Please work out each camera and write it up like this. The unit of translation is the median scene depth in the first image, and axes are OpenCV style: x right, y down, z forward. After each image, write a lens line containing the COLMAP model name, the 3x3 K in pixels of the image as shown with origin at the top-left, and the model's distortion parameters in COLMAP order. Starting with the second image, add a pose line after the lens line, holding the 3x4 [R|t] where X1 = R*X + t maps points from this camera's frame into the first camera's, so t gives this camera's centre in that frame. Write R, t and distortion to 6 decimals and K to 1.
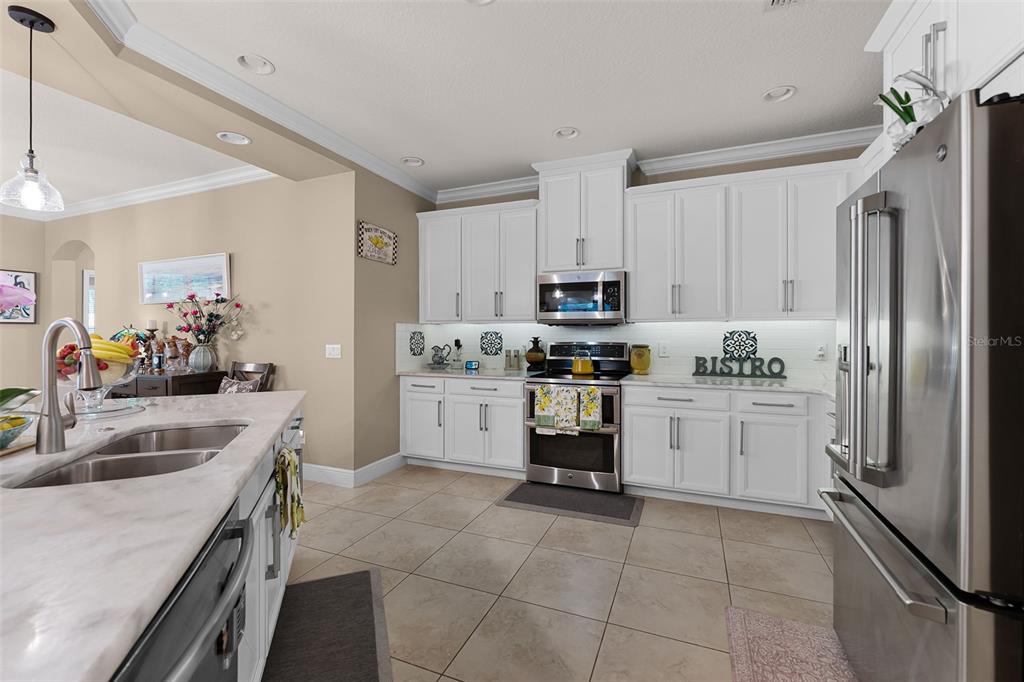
lens RADIAL K [[429.3, 0, 518.0], [0, 429.3, 333.9], [0, 0, 1]] dist [0.002392, -0.000420]
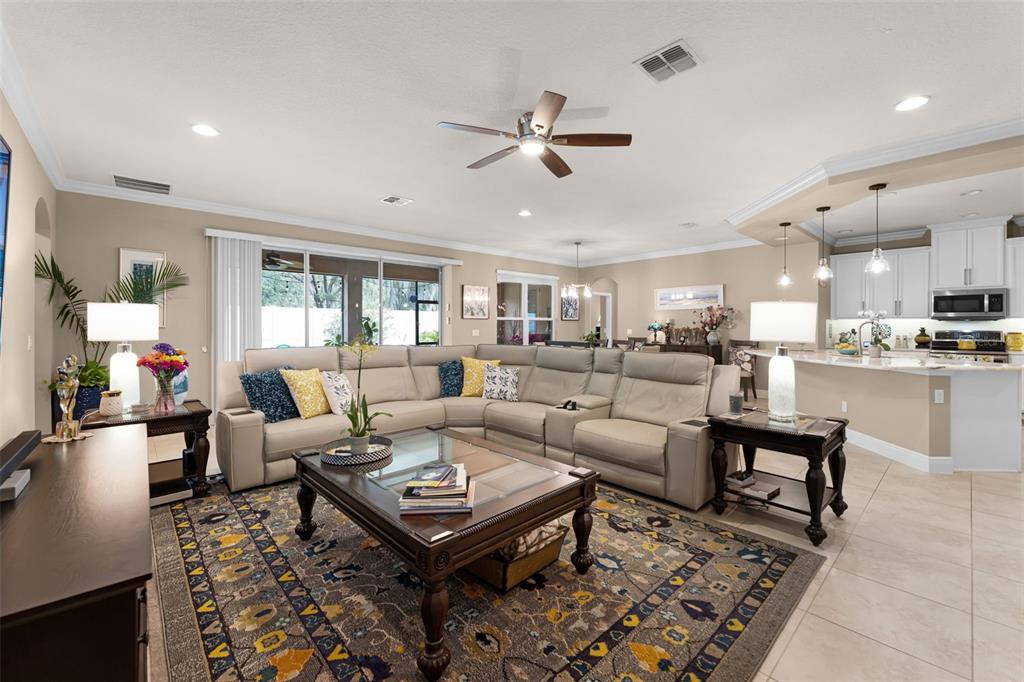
lens RADIAL K [[429.3, 0, 539.3], [0, 429.3, 323.1], [0, 0, 1]] dist [0.002392, -0.000420]
pose [[0.919734, -0.002098, -0.392536, -0.715027], [-0.001069, 0.999969, -0.007849, 0.006034], [0.392540, 0.007638, 0.919703, -1.174598]]
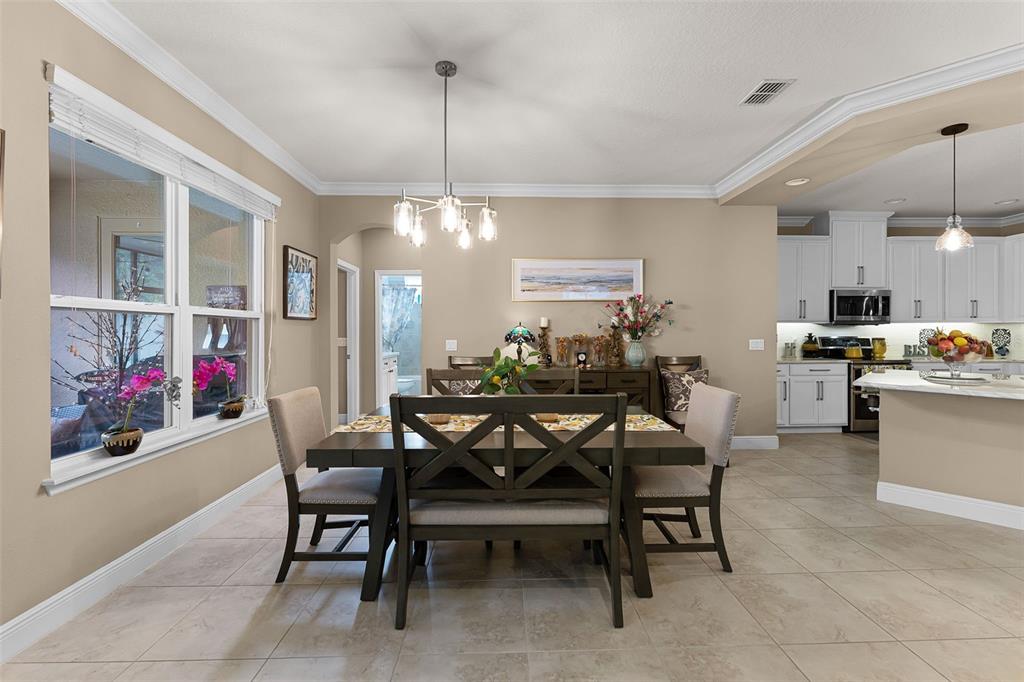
lens RADIAL K [[429.3, 0, 519.6], [0, 429.3, 331.9], [0, 0, 1]] dist [0.002392, -0.000420]
pose [[0.908340, -0.002705, 0.418224, -1.508586], [0.002311, 0.999996, 0.001447, -0.000683], [-0.418227, -0.000348, 0.908343, 0.136877]]
